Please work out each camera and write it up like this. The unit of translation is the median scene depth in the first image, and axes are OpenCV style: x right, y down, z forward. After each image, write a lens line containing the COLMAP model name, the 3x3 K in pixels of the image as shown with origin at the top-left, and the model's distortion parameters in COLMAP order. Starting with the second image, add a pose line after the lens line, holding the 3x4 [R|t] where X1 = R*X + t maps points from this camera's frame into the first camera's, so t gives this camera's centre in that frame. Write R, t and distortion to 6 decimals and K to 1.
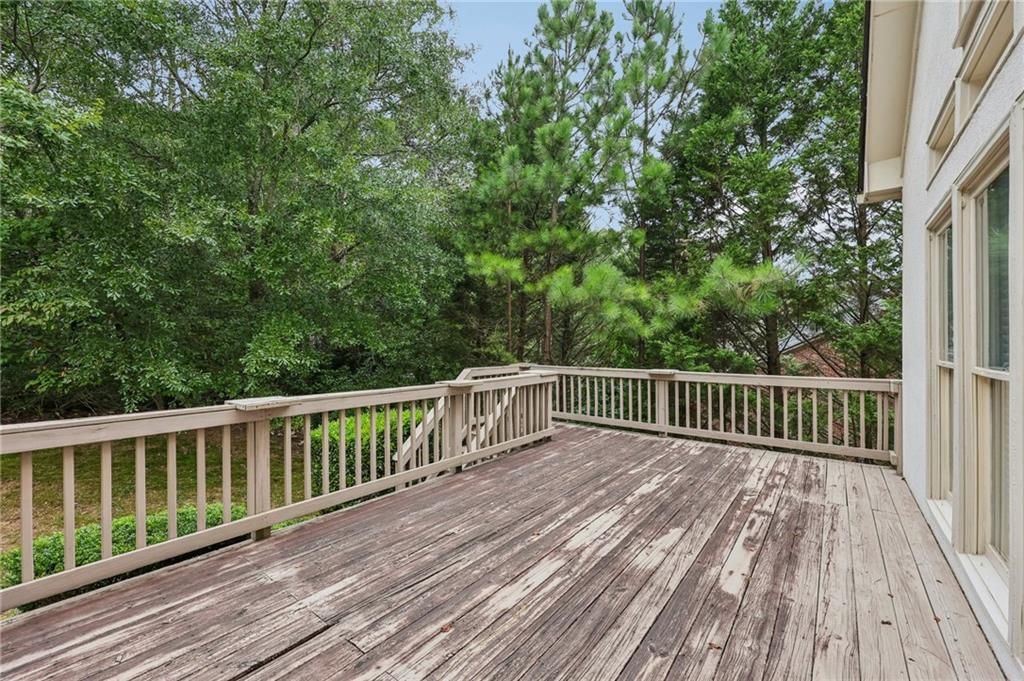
lens RADIAL K [[418.5, 0, 514.8], [0, 418.5, 341.4], [0, 0, 1]] dist [0.002787, 0.000109]
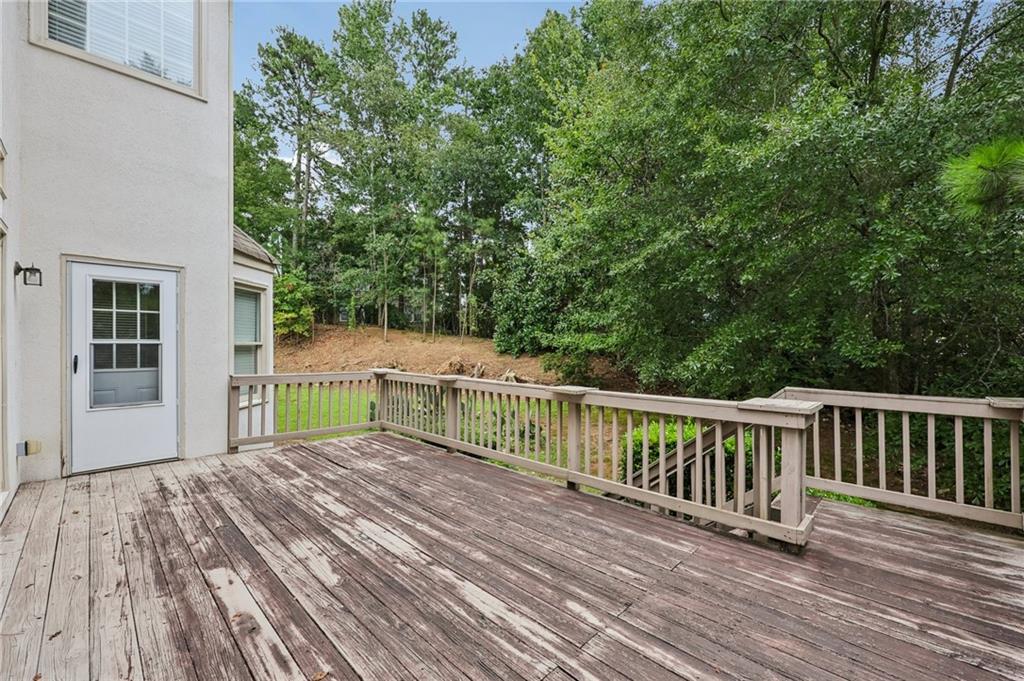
lens RADIAL K [[418.5, 0, 514.9], [0, 418.5, 343.9], [0, 0, 1]] dist [0.002787, 0.000109]
pose [[-0.120793, -0.003818, -0.992670, 1.230672], [0.004925, 0.999978, -0.004445, 0.001867], [0.992666, -0.005426, -0.120771, 1.553170]]
